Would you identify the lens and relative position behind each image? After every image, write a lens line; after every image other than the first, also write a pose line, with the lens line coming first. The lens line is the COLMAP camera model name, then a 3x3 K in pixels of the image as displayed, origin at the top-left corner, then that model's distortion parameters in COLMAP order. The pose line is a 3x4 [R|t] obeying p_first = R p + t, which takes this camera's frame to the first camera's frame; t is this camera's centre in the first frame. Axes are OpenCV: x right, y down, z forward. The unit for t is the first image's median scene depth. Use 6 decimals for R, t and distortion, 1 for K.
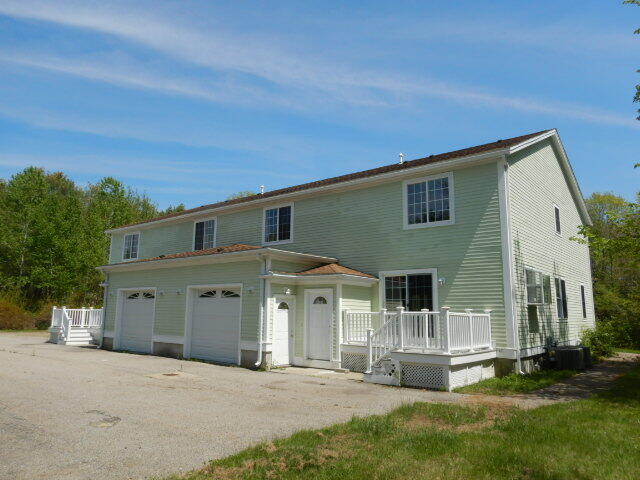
lens RADIAL K [[454.0, 0, 320.1], [0, 454.0, 238.1], [0, 0, 1]] dist [-0.003670, -0.000236]
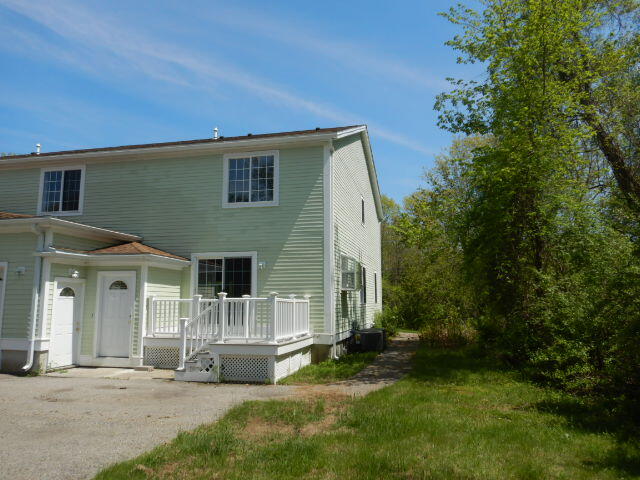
lens RADIAL K [[454.0, 0, 319.1], [0, 454.0, 239.3], [0, 0, 1]] dist [-0.003670, -0.000236]
pose [[0.901715, 0.047180, 0.429748, -0.030476], [-0.060508, 0.998016, 0.017394, 0.017805], [-0.428075, -0.041688, 0.902781, 0.105231]]
